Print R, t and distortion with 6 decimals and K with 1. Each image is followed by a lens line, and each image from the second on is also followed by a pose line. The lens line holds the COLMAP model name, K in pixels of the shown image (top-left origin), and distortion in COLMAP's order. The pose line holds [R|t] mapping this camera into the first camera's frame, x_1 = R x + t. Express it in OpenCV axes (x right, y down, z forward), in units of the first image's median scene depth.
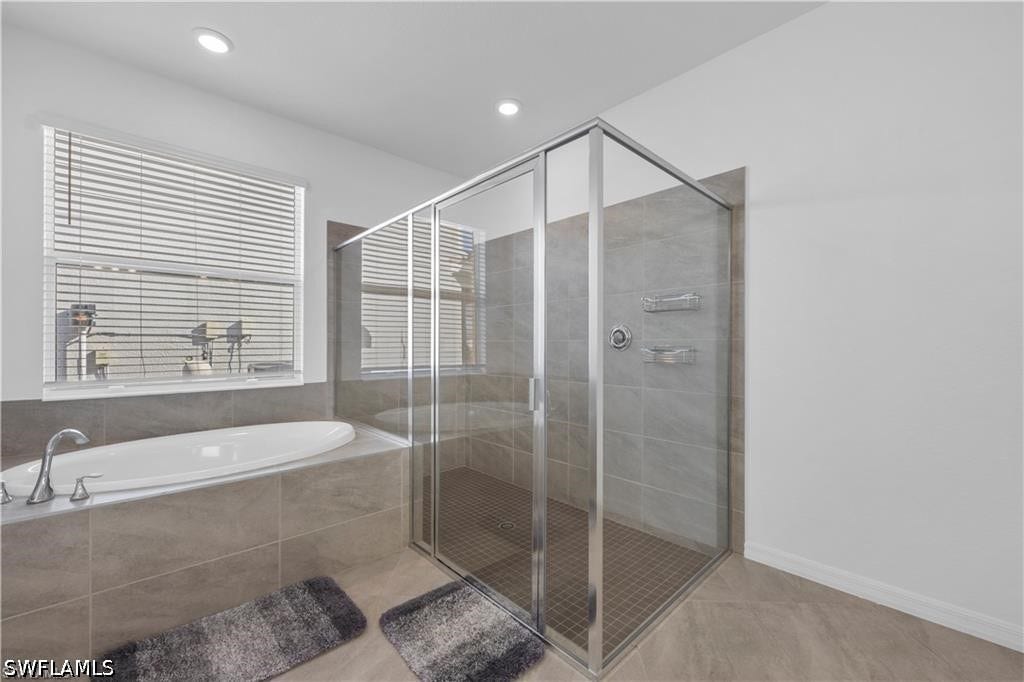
lens RADIAL K [[405.2, 0, 512.0], [0, 405.2, 341.0], [0, 0, 1]] dist [-0.008033, -0.000094]
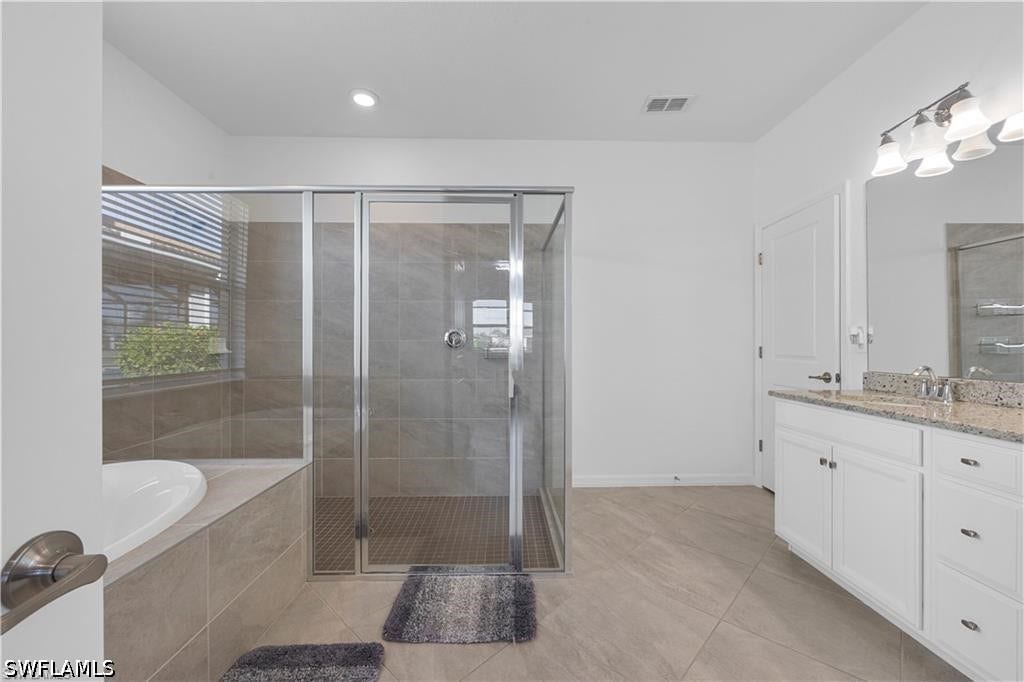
lens RADIAL K [[405.2, 0, 512.0], [0, 405.2, 341.0], [0, 0, 1]] dist [-0.008033, -0.000094]
pose [[0.665943, 0.005582, 0.745981, -0.737619], [-0.004092, 0.999984, -0.003830, 0.004937], [-0.745991, -0.000502, 0.665956, 0.141021]]
